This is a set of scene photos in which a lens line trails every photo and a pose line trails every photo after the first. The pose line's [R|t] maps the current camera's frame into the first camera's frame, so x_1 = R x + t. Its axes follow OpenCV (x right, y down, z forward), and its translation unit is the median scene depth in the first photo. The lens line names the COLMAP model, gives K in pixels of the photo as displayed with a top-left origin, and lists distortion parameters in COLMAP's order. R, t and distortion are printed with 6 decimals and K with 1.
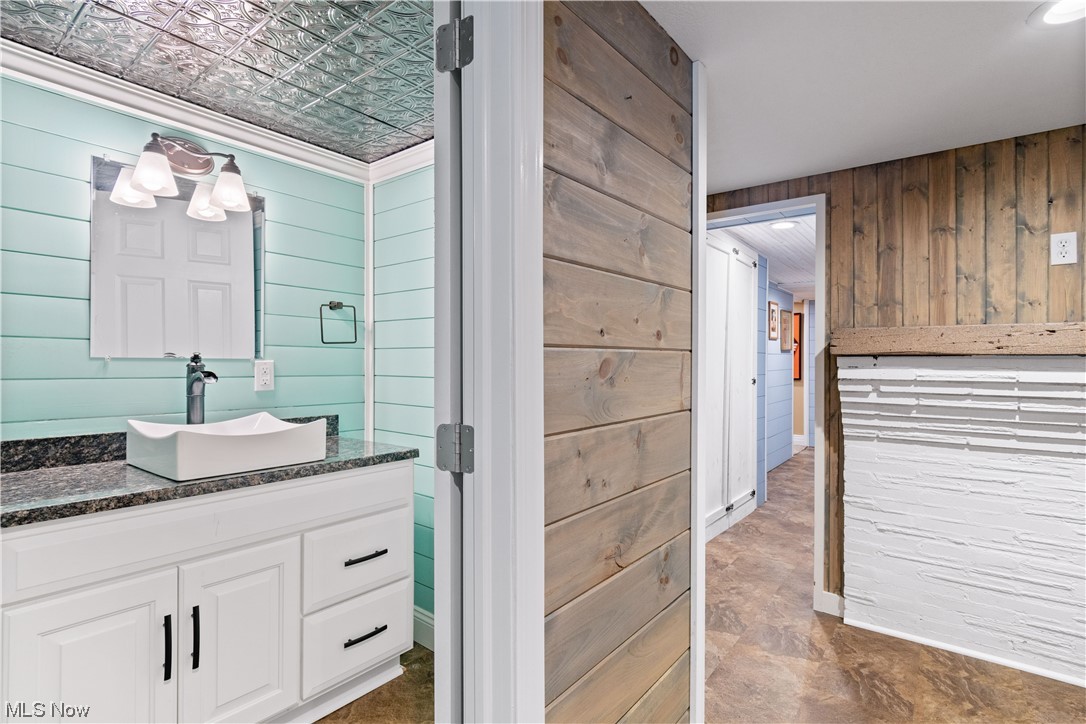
lens RADIAL K [[535.2, 0, 540.3], [0, 535.2, 363.3], [0, 0, 1]] dist [-0.001537, -0.001722]
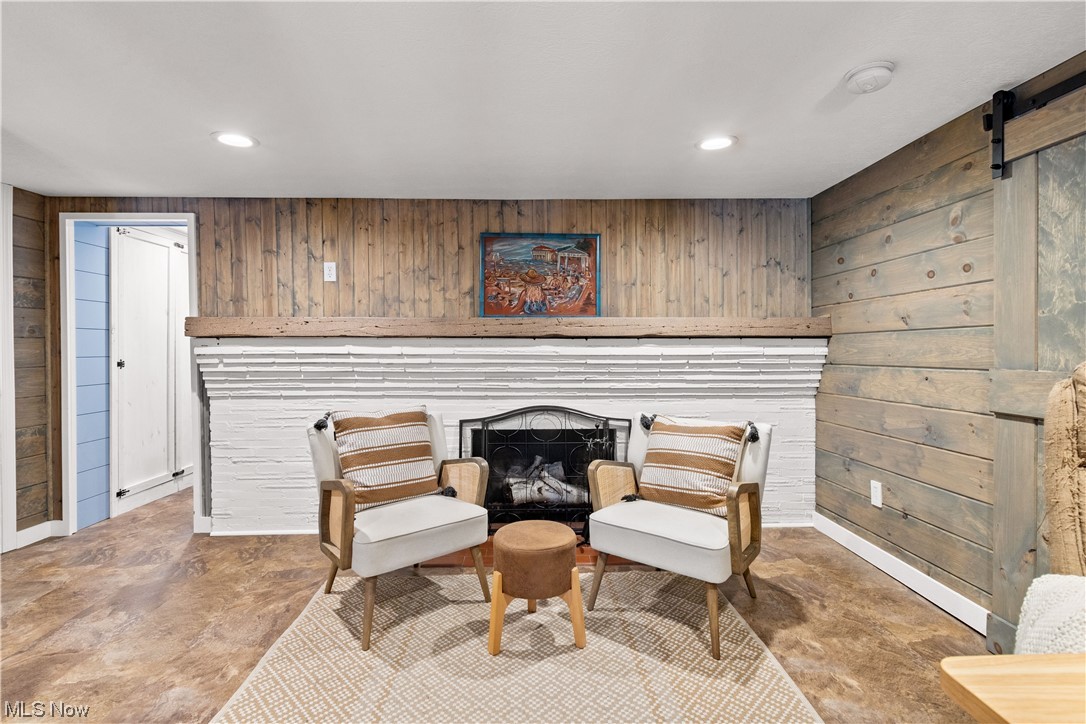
lens RADIAL K [[535.2, 0, 541.3], [0, 535.2, 354.3], [0, 0, 1]] dist [-0.001537, -0.001722]
pose [[0.761450, -0.019452, 0.647932, 0.356087], [0.011878, 0.999801, 0.016056, 0.017649], [-0.648115, -0.004529, 0.761529, -0.594808]]
